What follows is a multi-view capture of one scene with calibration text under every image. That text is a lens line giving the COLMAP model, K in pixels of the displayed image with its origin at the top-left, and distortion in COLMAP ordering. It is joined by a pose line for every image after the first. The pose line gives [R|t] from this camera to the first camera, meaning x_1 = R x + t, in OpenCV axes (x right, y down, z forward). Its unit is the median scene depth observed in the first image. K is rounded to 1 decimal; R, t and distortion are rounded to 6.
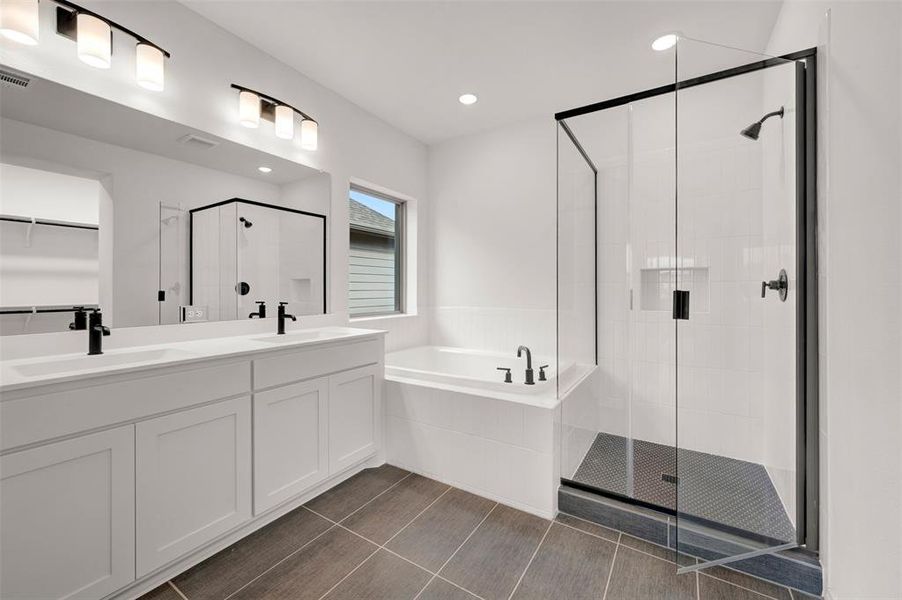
lens RADIAL K [[368.5, 0, 464.7], [0, 368.5, 289.0], [0, 0, 1]] dist [0.000289, -0.000298]
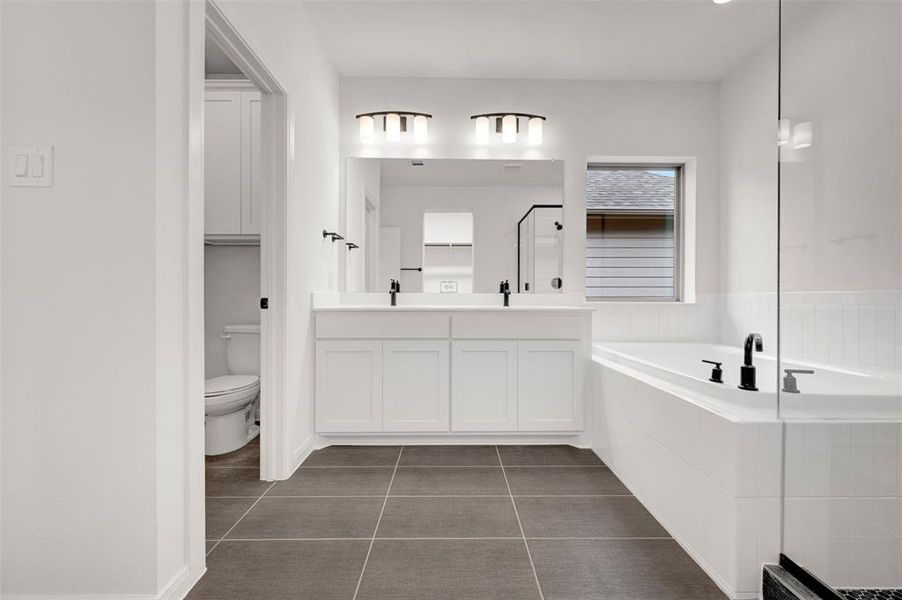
lens RADIAL K [[368.5, 0, 453.3], [0, 368.5, 299.3], [0, 0, 1]] dist [0.000289, -0.000298]
pose [[0.519008, 0.001437, -0.854768, 0.444873], [-0.001664, 0.999998, 0.000671, 0.099496], [0.854768, 0.001074, 0.519009, 0.230298]]
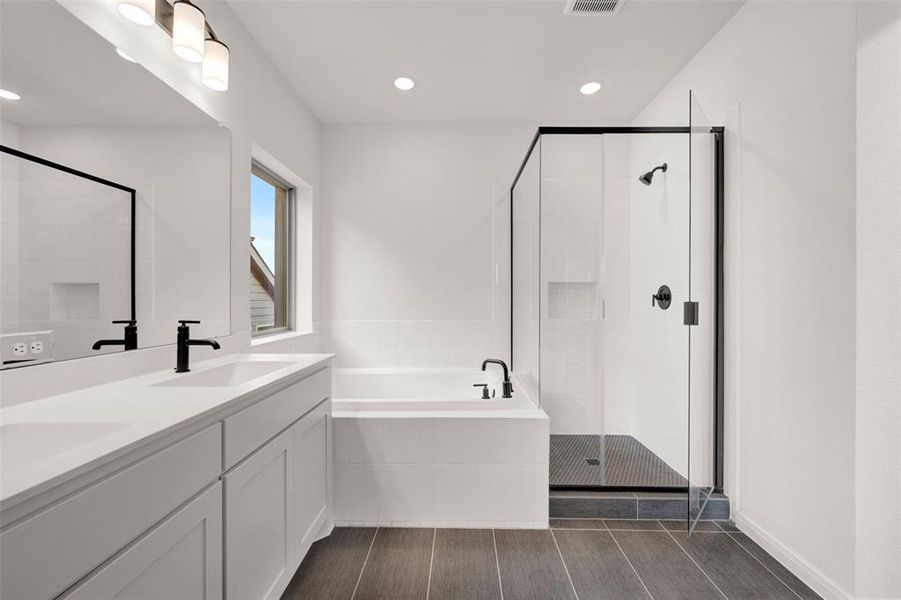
lens RADIAL K [[368.1, 0, 464.6], [0, 368.1, 299.6], [0, 0, 1]] dist [0.000289, -0.000298]
pose [[0.851817, 0.001402, 0.523837, -0.419753], [-0.001822, 0.999998, 0.000286, -0.000518], [-0.523836, -0.001198, 0.851819, 0.224463]]
